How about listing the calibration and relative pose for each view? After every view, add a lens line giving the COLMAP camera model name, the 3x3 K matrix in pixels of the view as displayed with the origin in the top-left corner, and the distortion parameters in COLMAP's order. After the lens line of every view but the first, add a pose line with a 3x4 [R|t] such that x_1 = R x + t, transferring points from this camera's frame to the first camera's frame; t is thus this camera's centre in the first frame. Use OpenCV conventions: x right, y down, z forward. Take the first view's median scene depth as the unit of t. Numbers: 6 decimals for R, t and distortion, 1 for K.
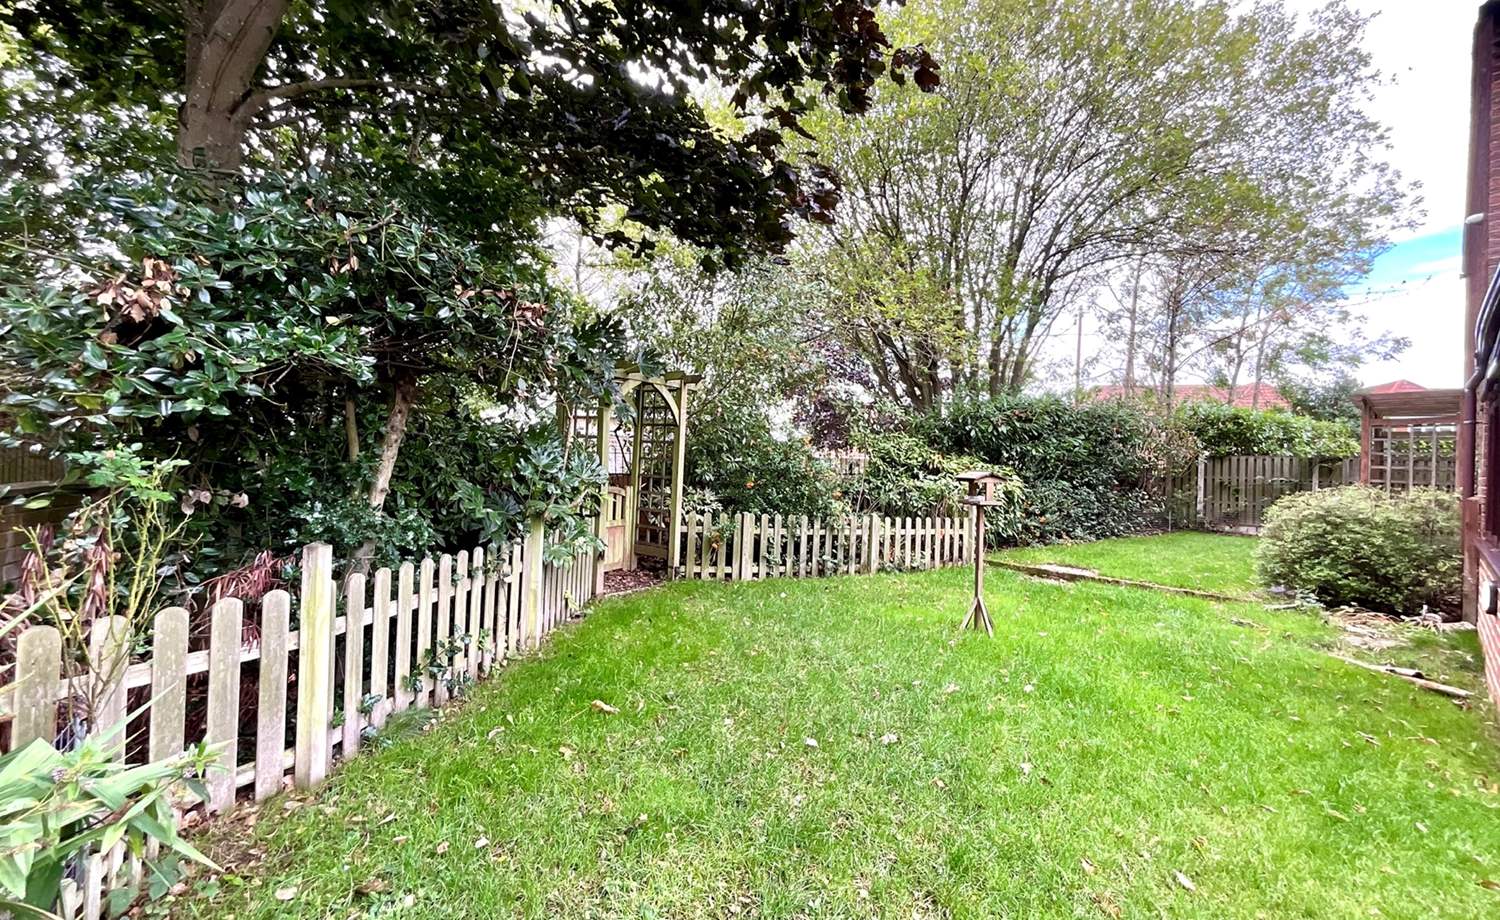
lens RADIAL K [[605.7, 0, 750.0], [0, 605.7, 460.0], [0, 0, 1]] dist [-0.006792, -0.000675]
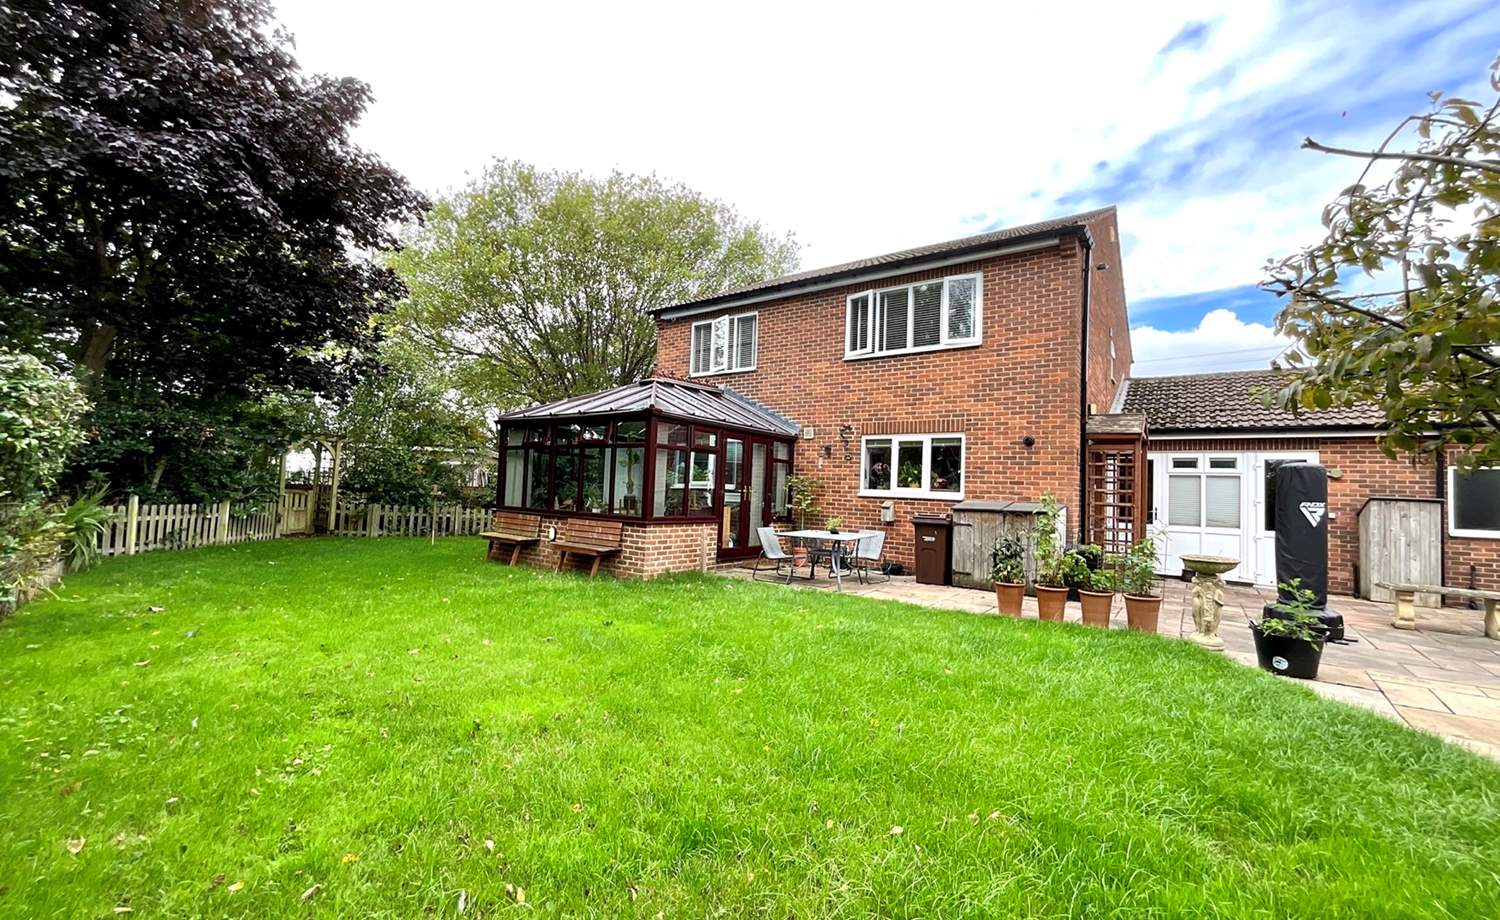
lens RADIAL K [[596.7, 0, 750.7], [0, 596.7, 465.0], [0, 0, 1]] dist [-0.000194, -0.000100]
pose [[0.973985, 0.022405, 0.225502, 0.775095], [-0.015313, 0.999333, -0.033149, 0.004976], [-0.226094, 0.028834, 0.973679, -1.238788]]
